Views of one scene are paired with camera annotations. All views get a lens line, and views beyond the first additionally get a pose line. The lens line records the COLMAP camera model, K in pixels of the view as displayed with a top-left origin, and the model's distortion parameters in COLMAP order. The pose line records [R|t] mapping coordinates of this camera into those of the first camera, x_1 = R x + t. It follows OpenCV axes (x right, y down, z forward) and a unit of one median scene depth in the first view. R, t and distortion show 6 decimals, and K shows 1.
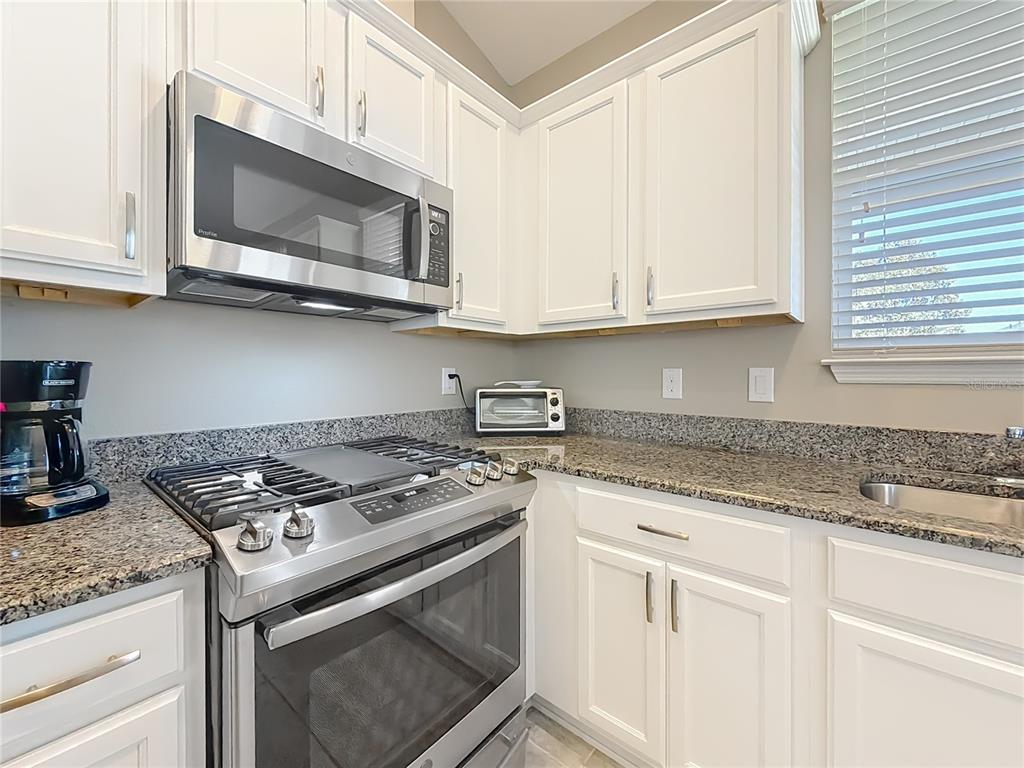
lens RADIAL K [[419.3, 0, 504.7], [0, 419.3, 375.0], [0, 0, 1]] dist [-0.002549, 0.000402]
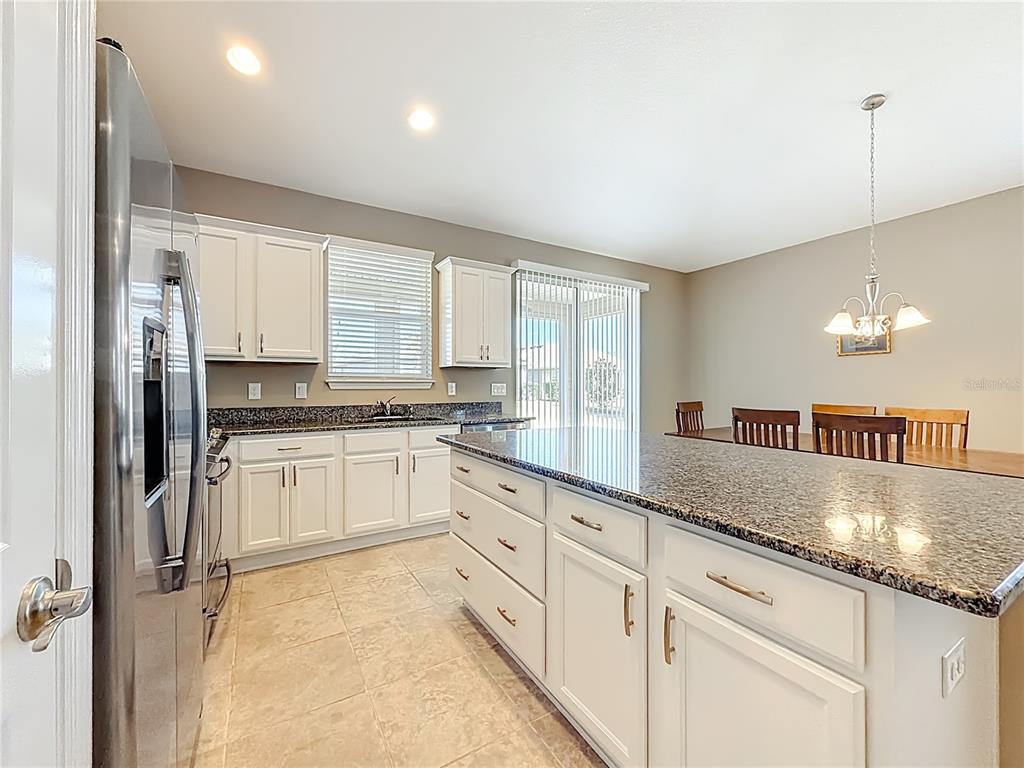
lens RADIAL K [[419.3, 0, 512.4], [0, 419.3, 384.4], [0, 0, 1]] dist [-0.002549, 0.000402]
pose [[0.317399, 0.002075, 0.948290, -1.254514], [0.001825, 0.999994, -0.002799, -0.002393], [-0.948290, 0.002619, 0.317394, -0.846260]]
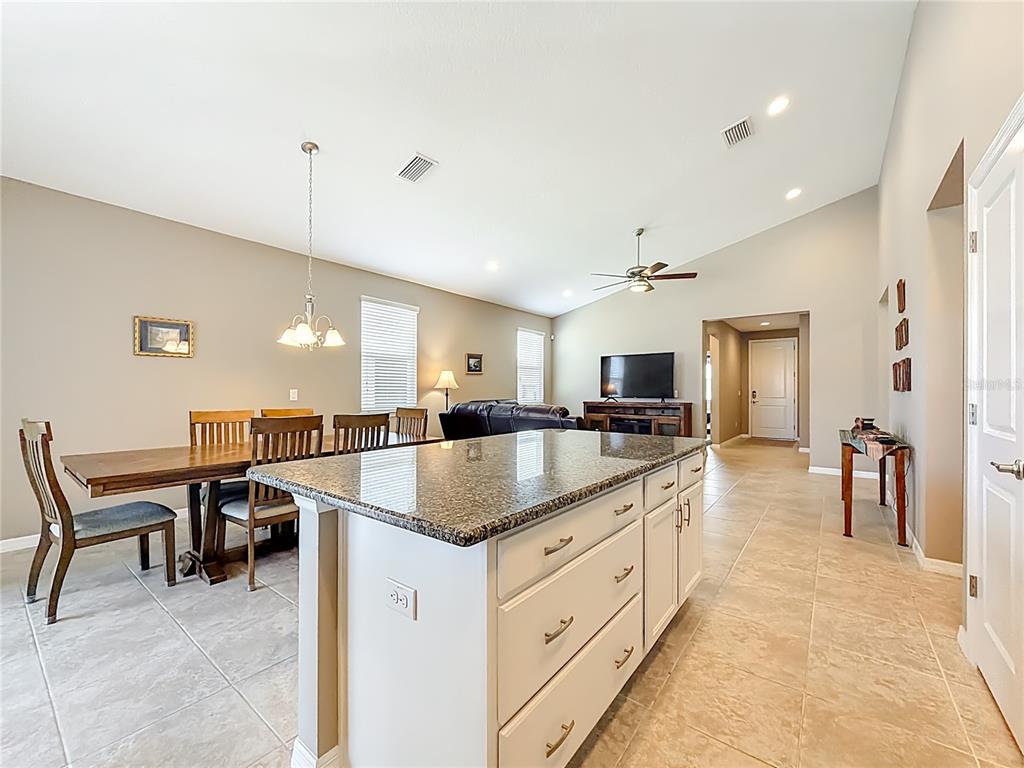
lens RADIAL K [[419.3, 0, 516.1], [0, 419.3, 389.0], [0, 0, 1]] dist [-0.002549, 0.000402]
pose [[-0.998039, -0.002147, -0.062557, 0.188114], [-0.001978, 0.999994, -0.002775, -0.002240], [0.062562, -0.002645, -0.998038, 0.548254]]
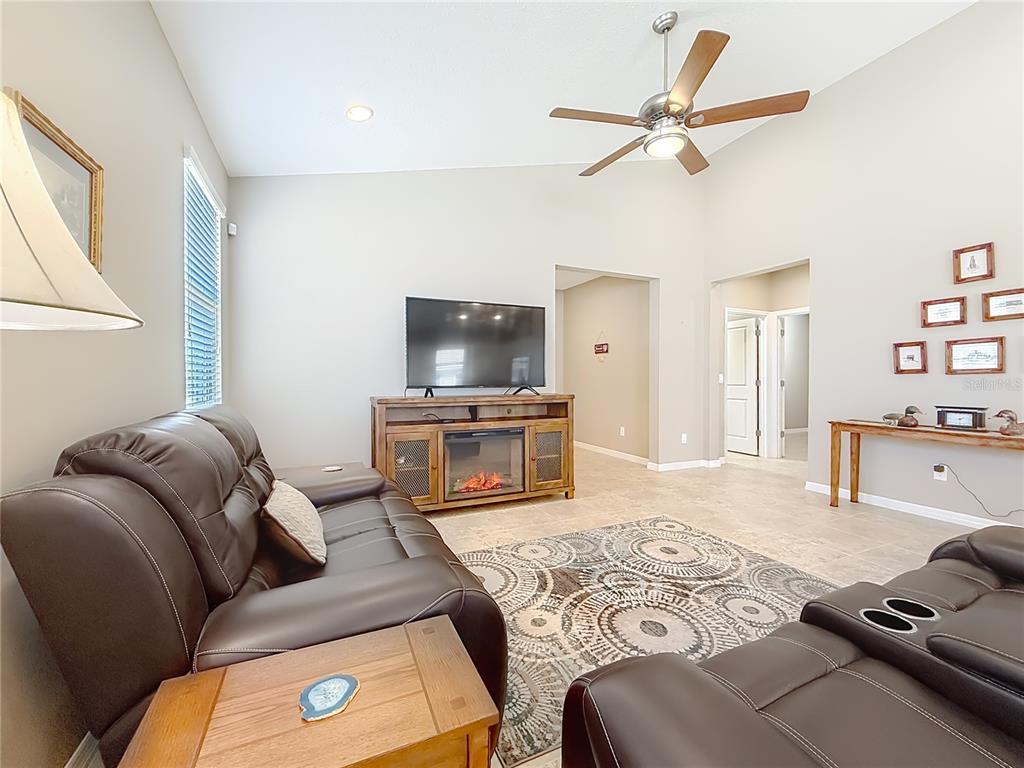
lens RADIAL K [[419.3, 0, 505.4], [0, 419.3, 380.6], [0, 0, 1]] dist [-0.002549, 0.000402]
pose [[-0.413719, 0.007600, -0.910373, 0.762365], [-0.004123, 0.999939, 0.010221, 0.020444], [0.910395, 0.007982, -0.413662, -3.371489]]
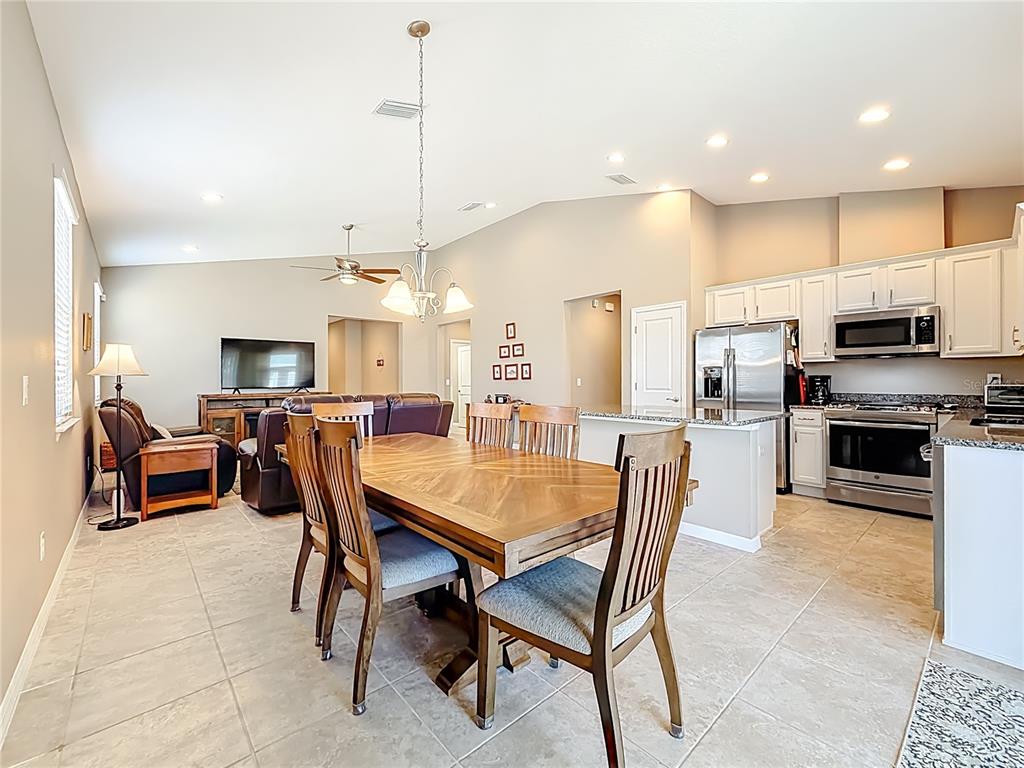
lens RADIAL K [[419.3, 0, 513.0], [0, 419.3, 383.2], [0, 0, 1]] dist [-0.002549, 0.000402]
pose [[-0.114205, 0.000406, -0.993457, 2.801634], [0.000545, 1.000000, 0.000346, 0.037681], [0.993457, -0.000502, -0.114205, -1.343612]]
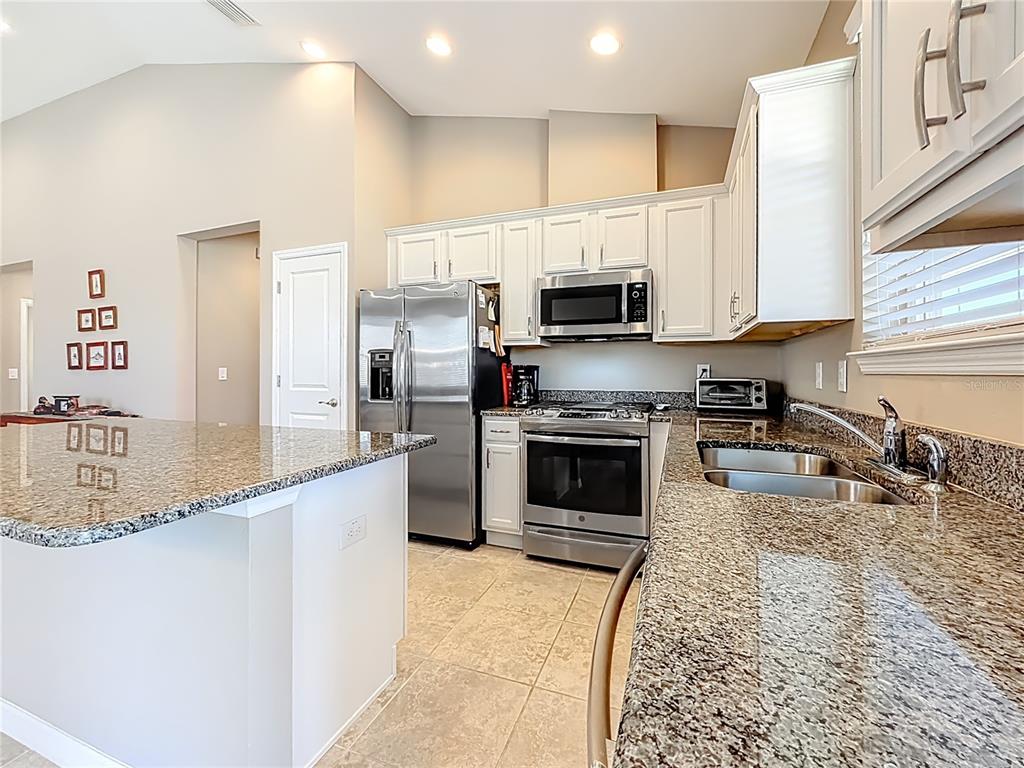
lens RADIAL K [[419.3, 0, 514.8], [0, 419.3, 374.0], [0, 0, 1]] dist [-0.002549, 0.000402]
pose [[0.354862, -0.001355, -0.934918, 1.432412], [-0.000441, 0.999999, -0.001617, 0.031229], [0.934919, 0.000986, 0.354861, -0.231454]]
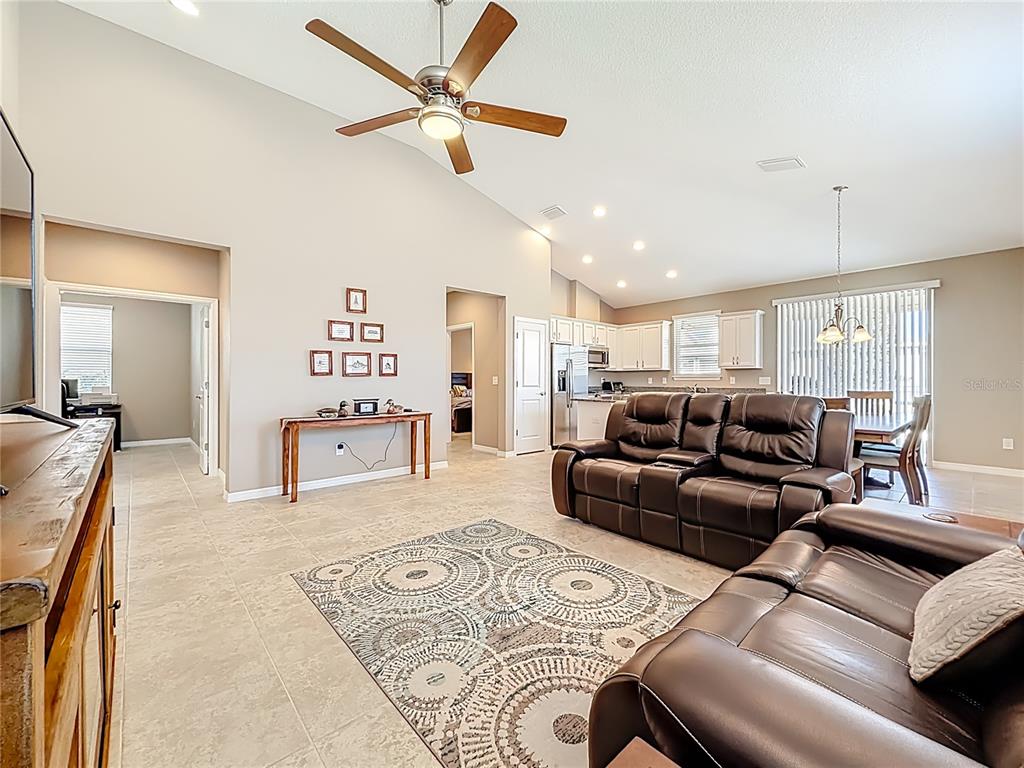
lens RADIAL K [[419.3, 0, 517.0], [0, 419.3, 380.3], [0, 0, 1]] dist [-0.002549, 0.000402]
pose [[0.993240, 0.002255, -0.116056, -0.746418], [-0.002465, 0.999996, -0.001663, 0.030180], [0.116052, 0.001938, 0.993241, -5.185043]]
